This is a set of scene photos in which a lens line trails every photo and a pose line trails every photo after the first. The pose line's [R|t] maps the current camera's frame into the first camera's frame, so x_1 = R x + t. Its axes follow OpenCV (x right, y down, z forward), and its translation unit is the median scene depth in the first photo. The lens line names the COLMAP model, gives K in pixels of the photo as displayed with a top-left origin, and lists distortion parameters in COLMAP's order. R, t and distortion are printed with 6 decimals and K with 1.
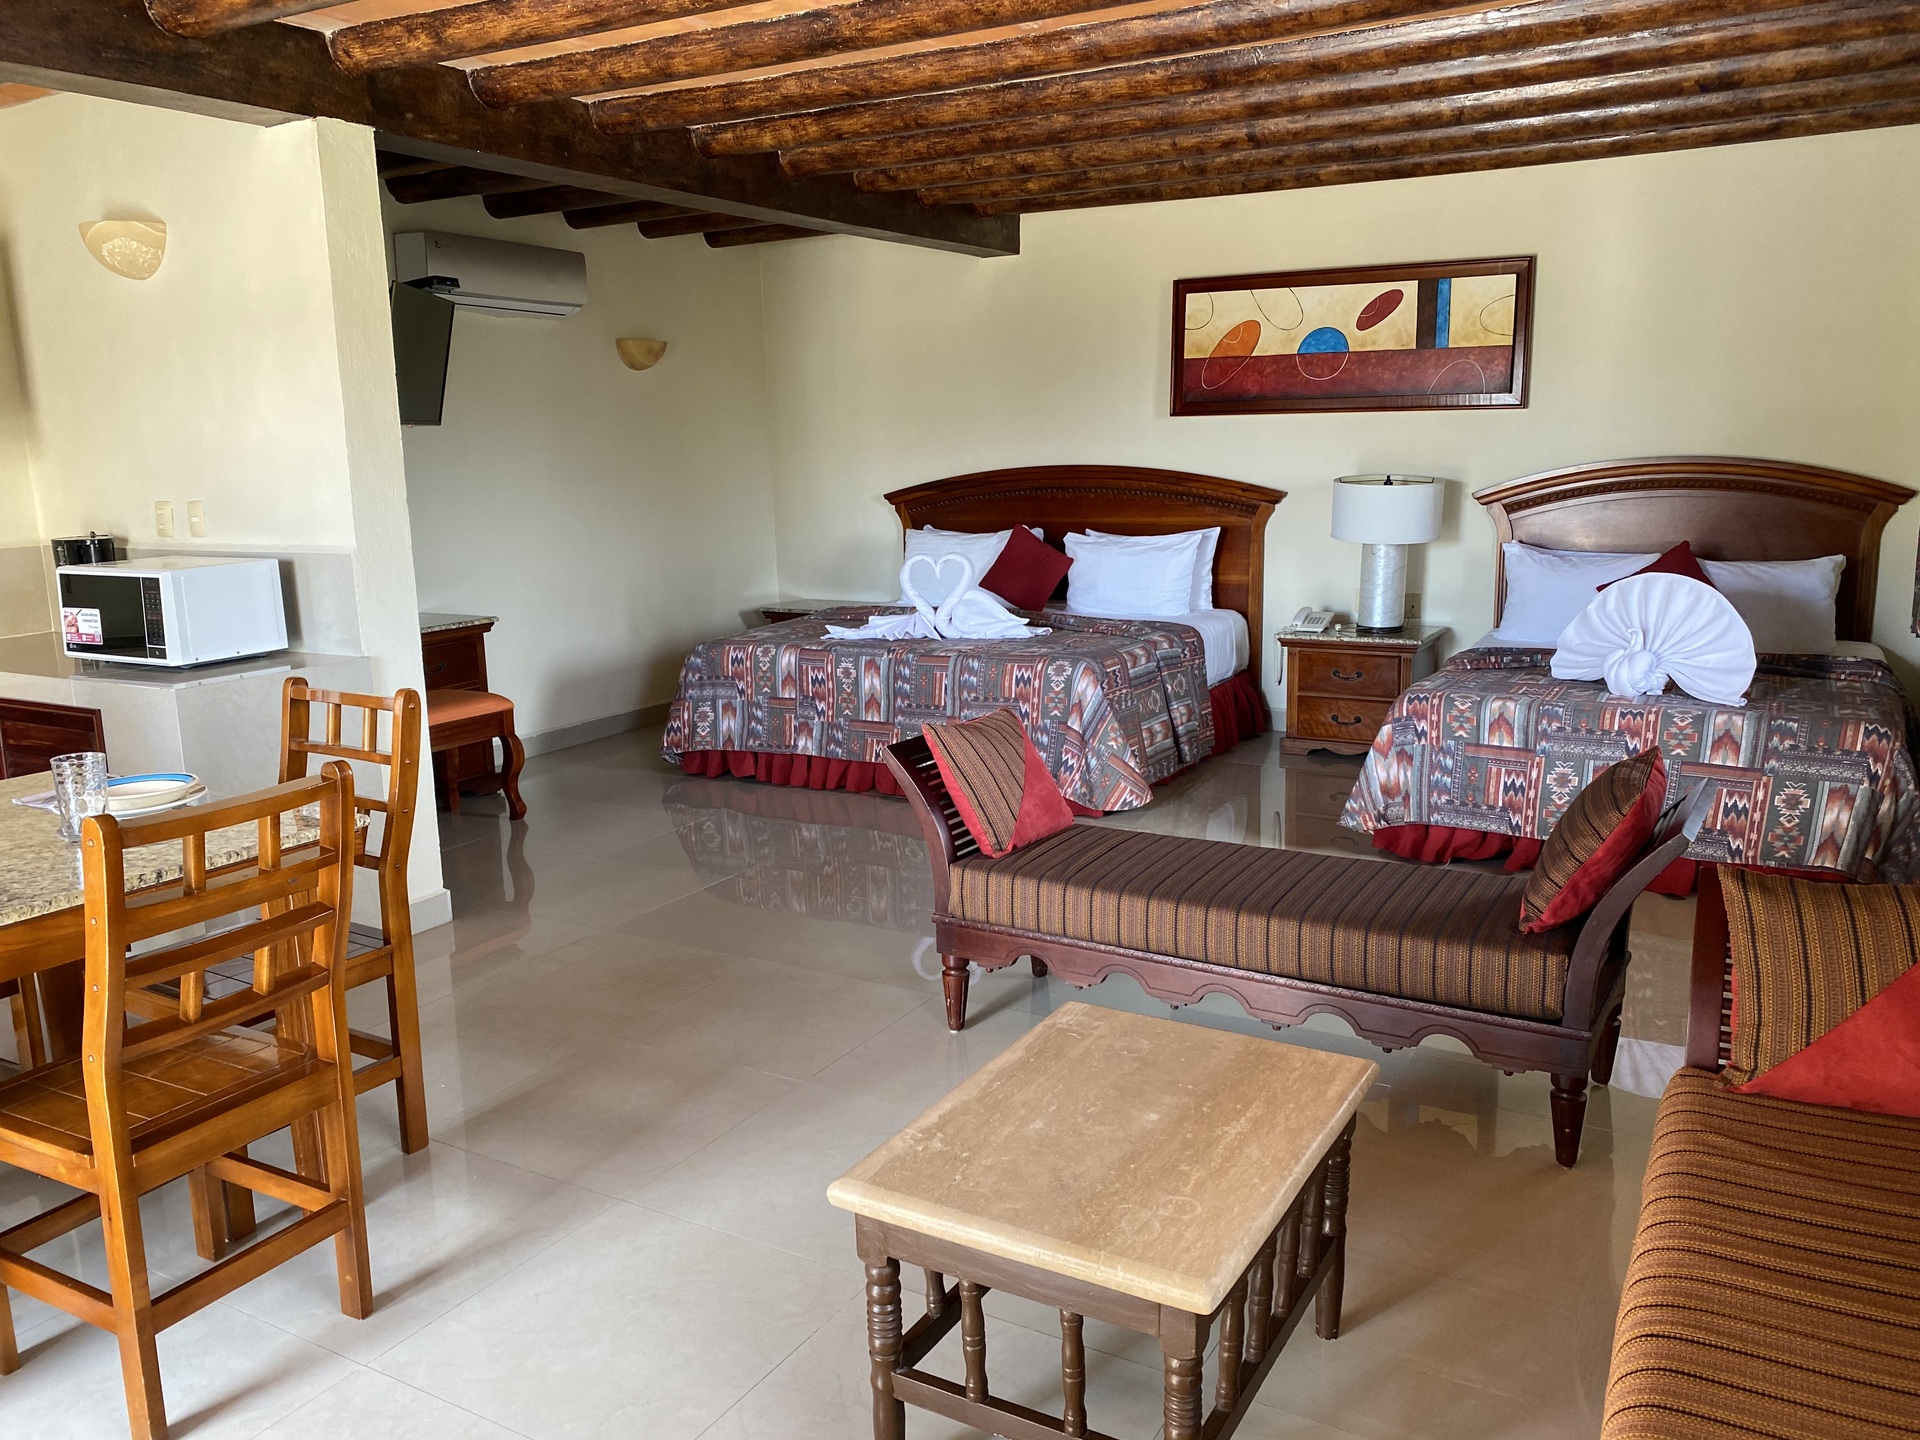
lens RADIAL K [[1478.7, 0, 960.6], [0, 1478.7, 708.9], [0, 0, 1]] dist [0.048154, -0.045420]
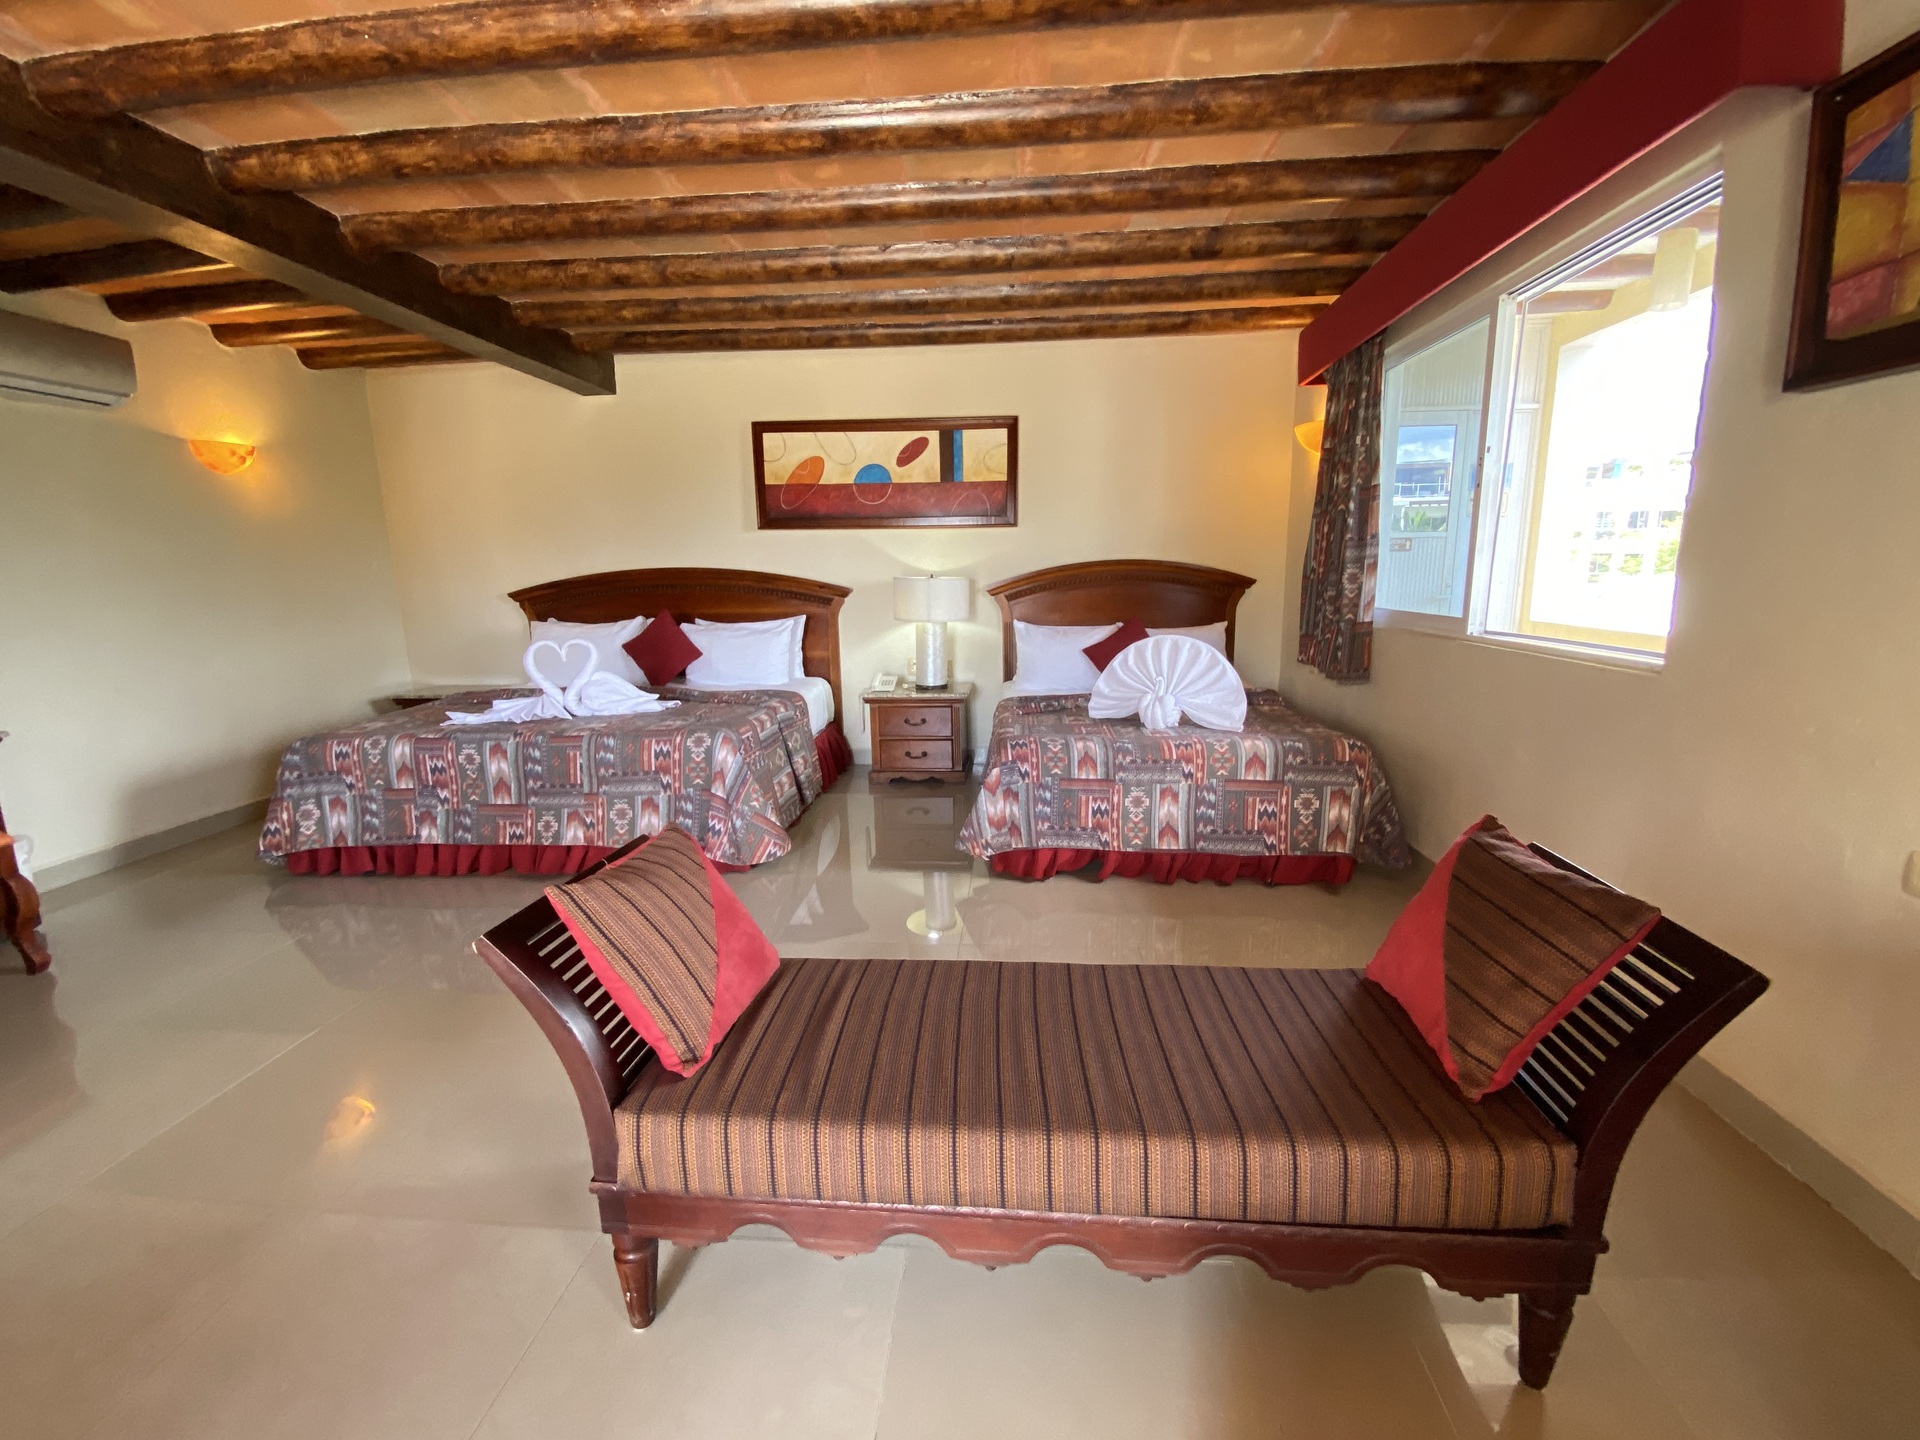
lens RADIAL K [[783.9, 0, 960.0], [0, 783.9, 720.0], [0, 0, 1]] dist [0.042223, -0.035132]
pose [[0.902194, -0.075276, 0.424710, -0.003015], [0.078311, 0.996875, 0.010336, -0.030886], [-0.424161, 0.023934, 0.905270, 0.369927]]
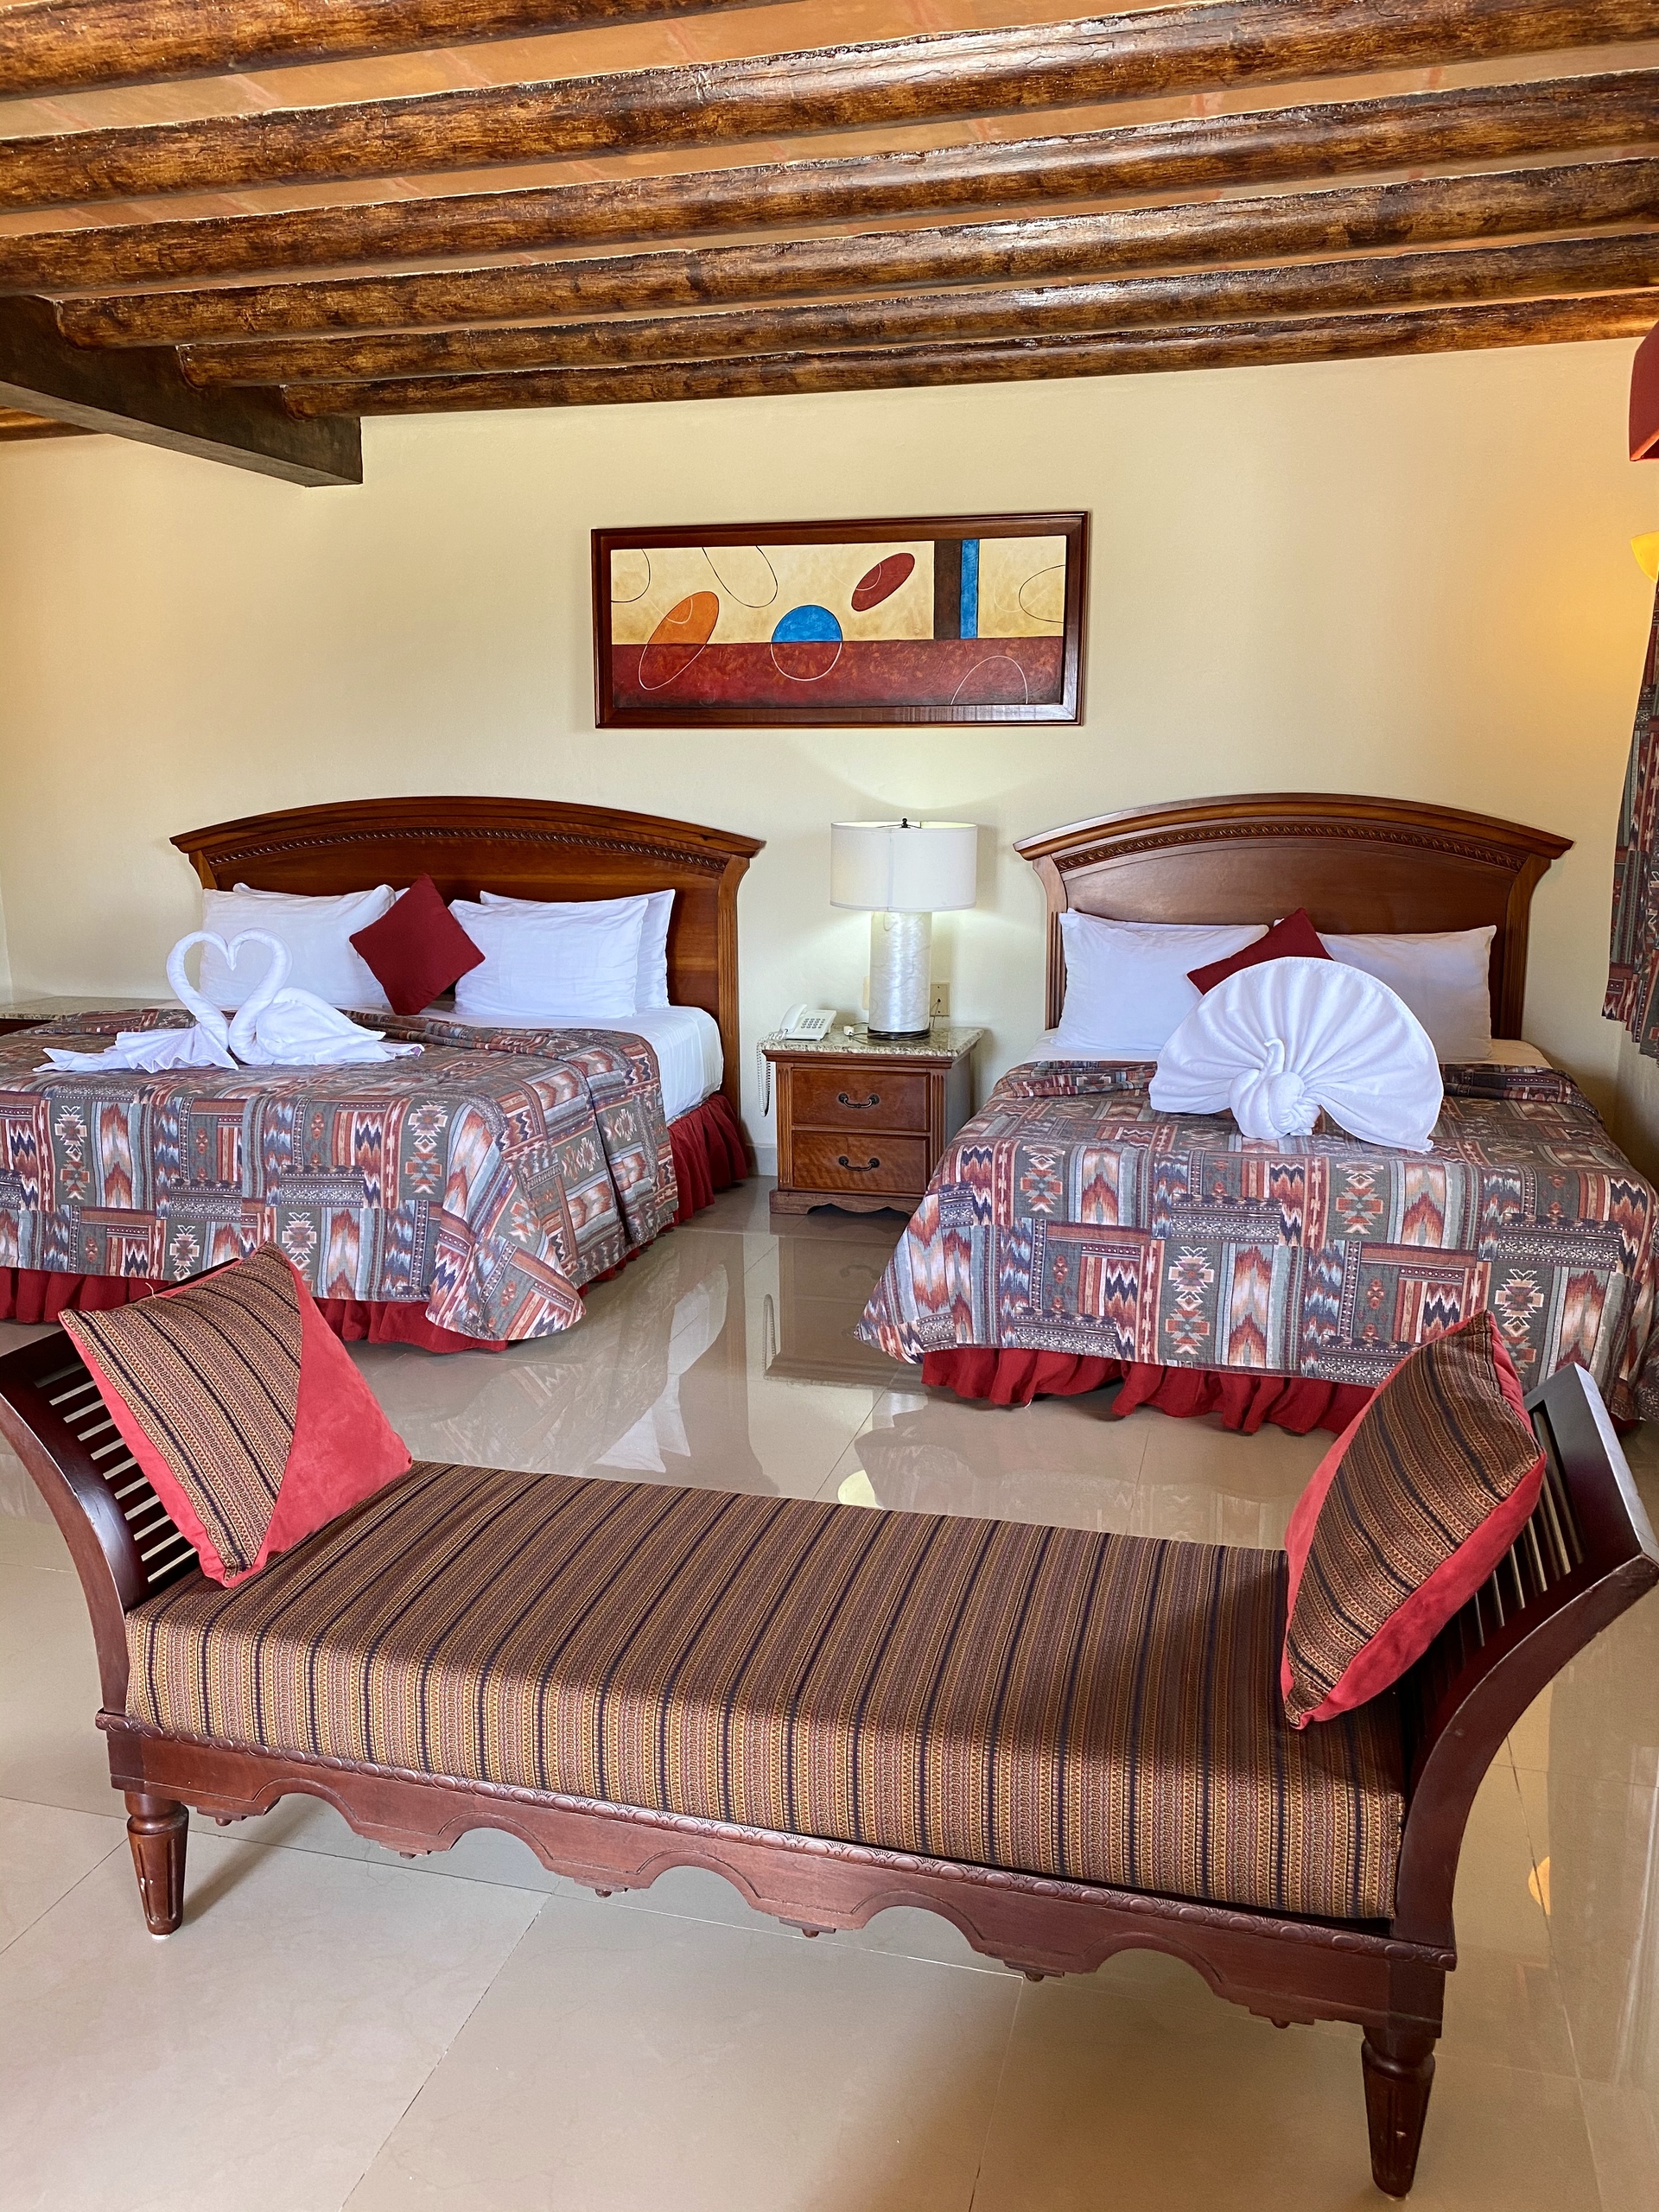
lens RADIAL K [[1703.6, 0, 823.6], [0, 1703.6, 1092.5], [0, 0, 1]] dist [0.048154, -0.045420]
pose [[0.967046, -0.033591, 0.252377, 0.044679], [0.033442, 0.999429, 0.004880, -0.033491], [-0.252397, 0.003720, 0.967617, 0.242218]]
